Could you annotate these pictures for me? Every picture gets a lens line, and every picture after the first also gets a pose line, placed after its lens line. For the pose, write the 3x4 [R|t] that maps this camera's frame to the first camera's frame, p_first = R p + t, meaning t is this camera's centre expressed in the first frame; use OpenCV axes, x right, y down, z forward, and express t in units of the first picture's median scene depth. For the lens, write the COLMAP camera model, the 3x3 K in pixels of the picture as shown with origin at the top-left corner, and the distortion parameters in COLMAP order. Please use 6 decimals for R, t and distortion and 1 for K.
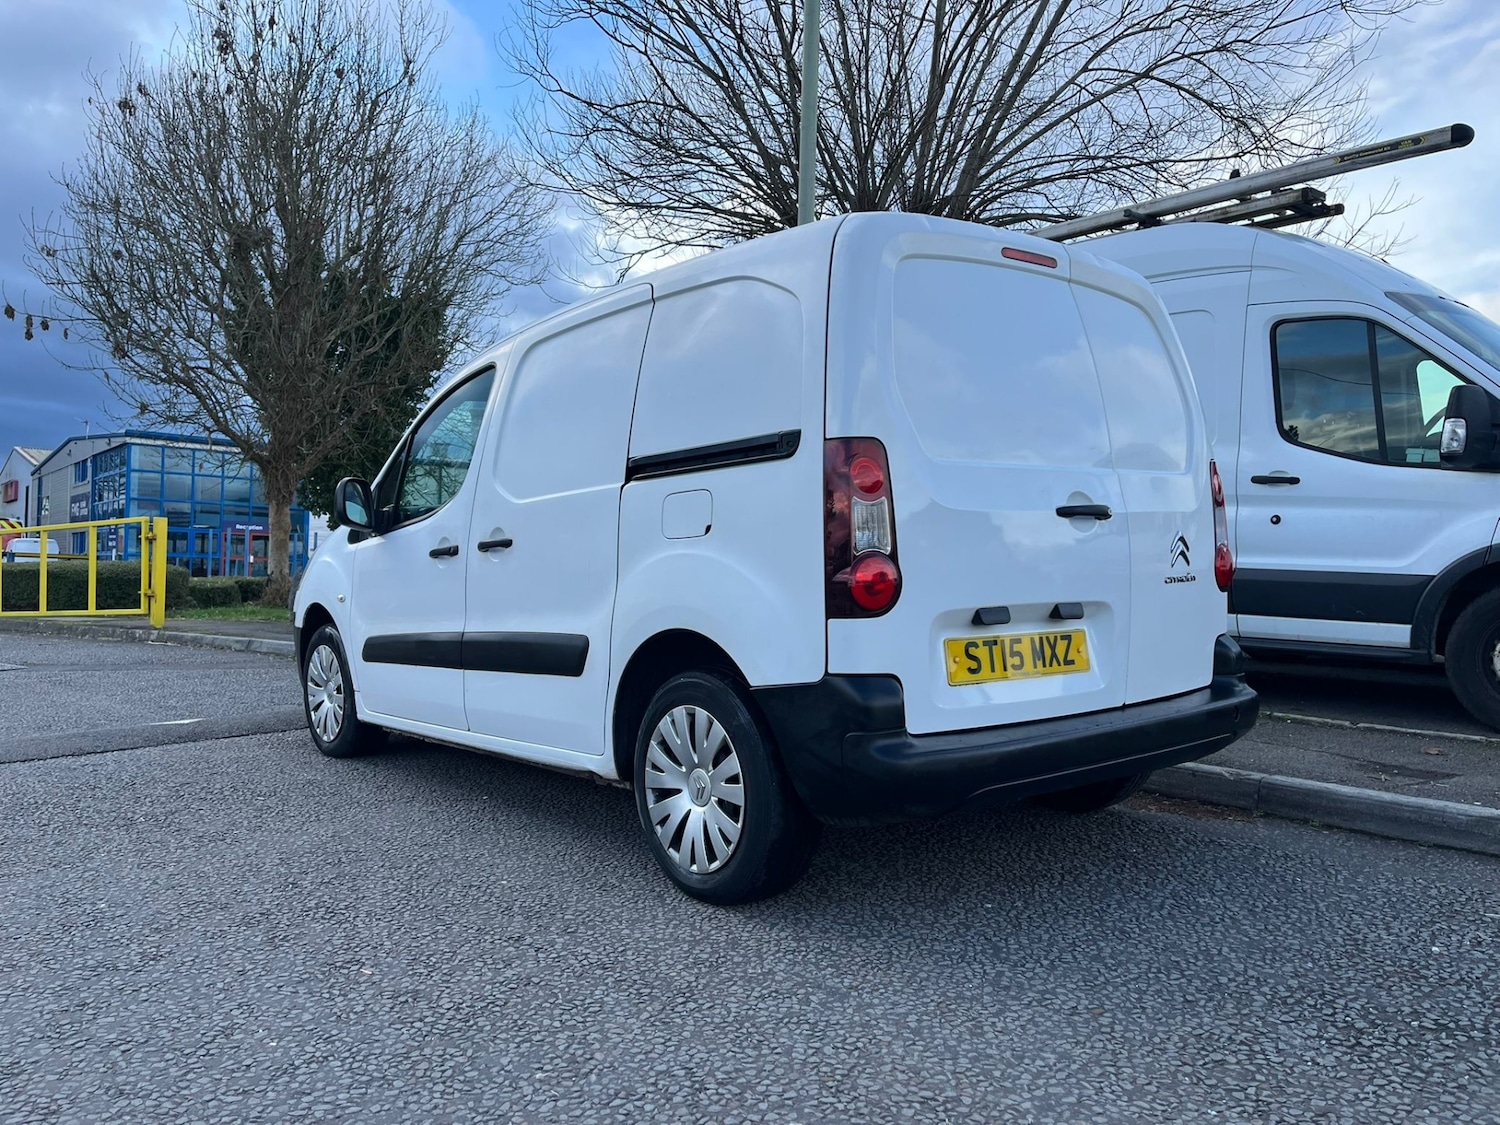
lens RADIAL K [[1129.0, 0, 745.2], [0, 1129.0, 562.1], [0, 0, 1]] dist [0.086108, -0.119396]
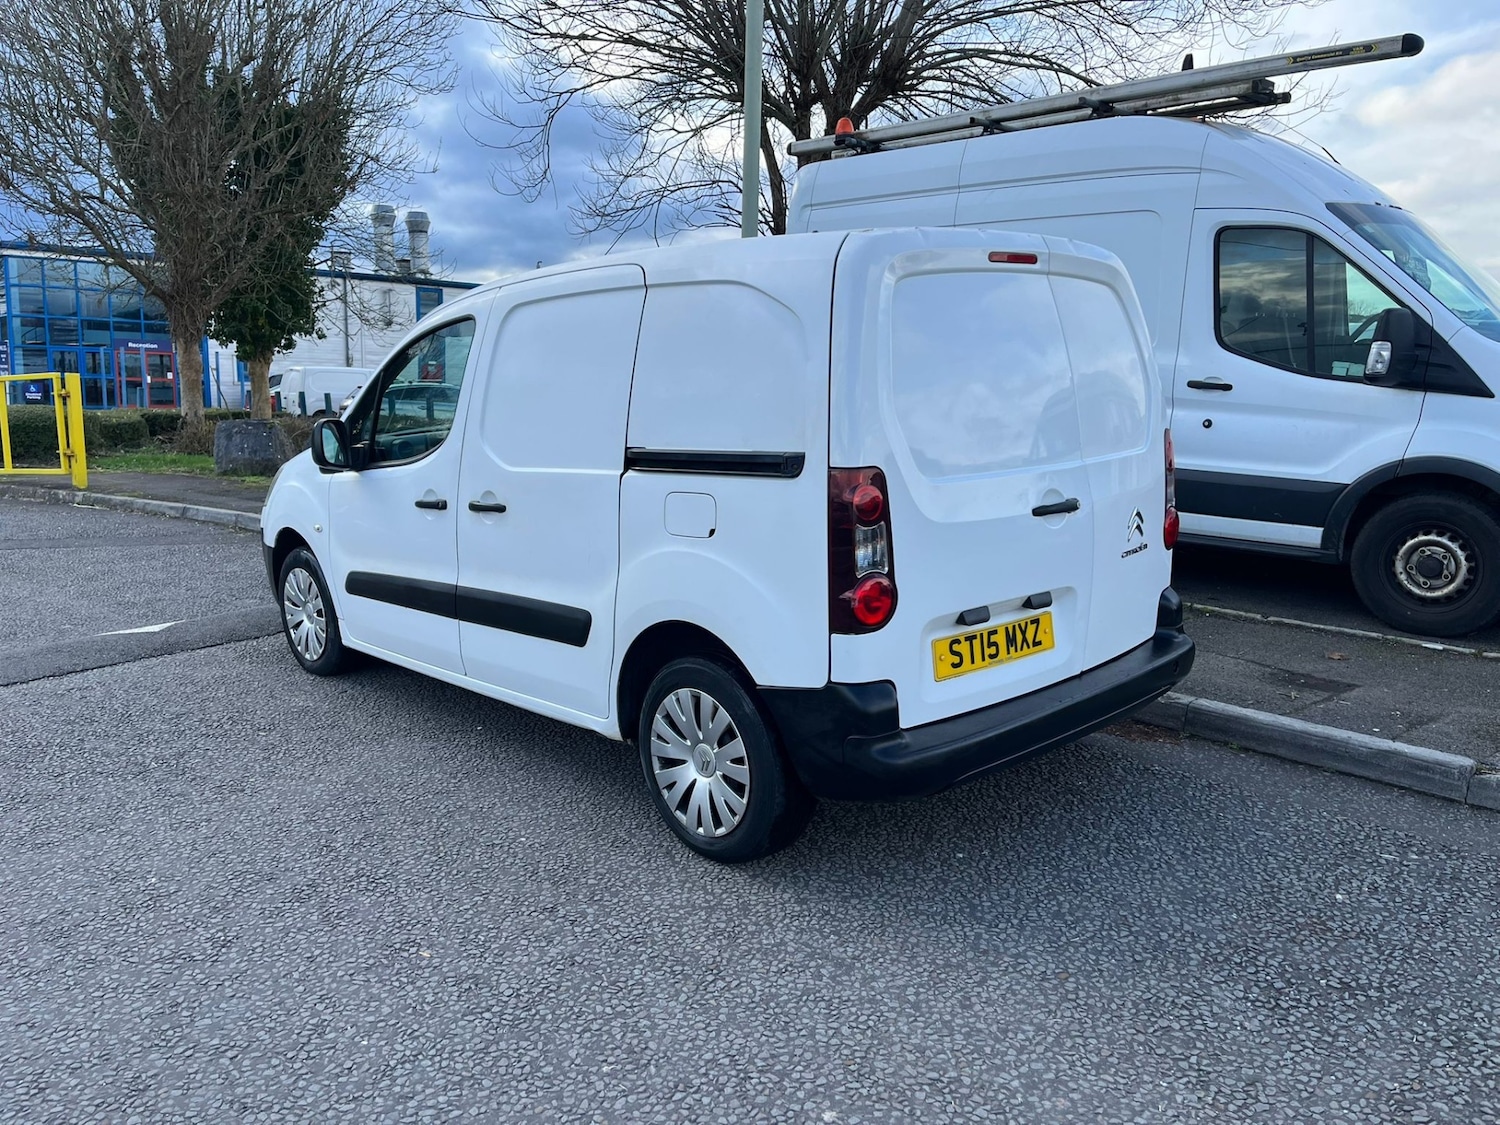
lens RADIAL K [[1129.0, 0, 745.2], [0, 1129.0, 562.1], [0, 0, 1]] dist [0.086108, -0.119396]
pose [[0.997429, -0.014651, 0.070151, -0.093937], [0.002719, 0.985910, 0.167252, -0.220143], [-0.071613, -0.166631, 0.983415, -0.068109]]
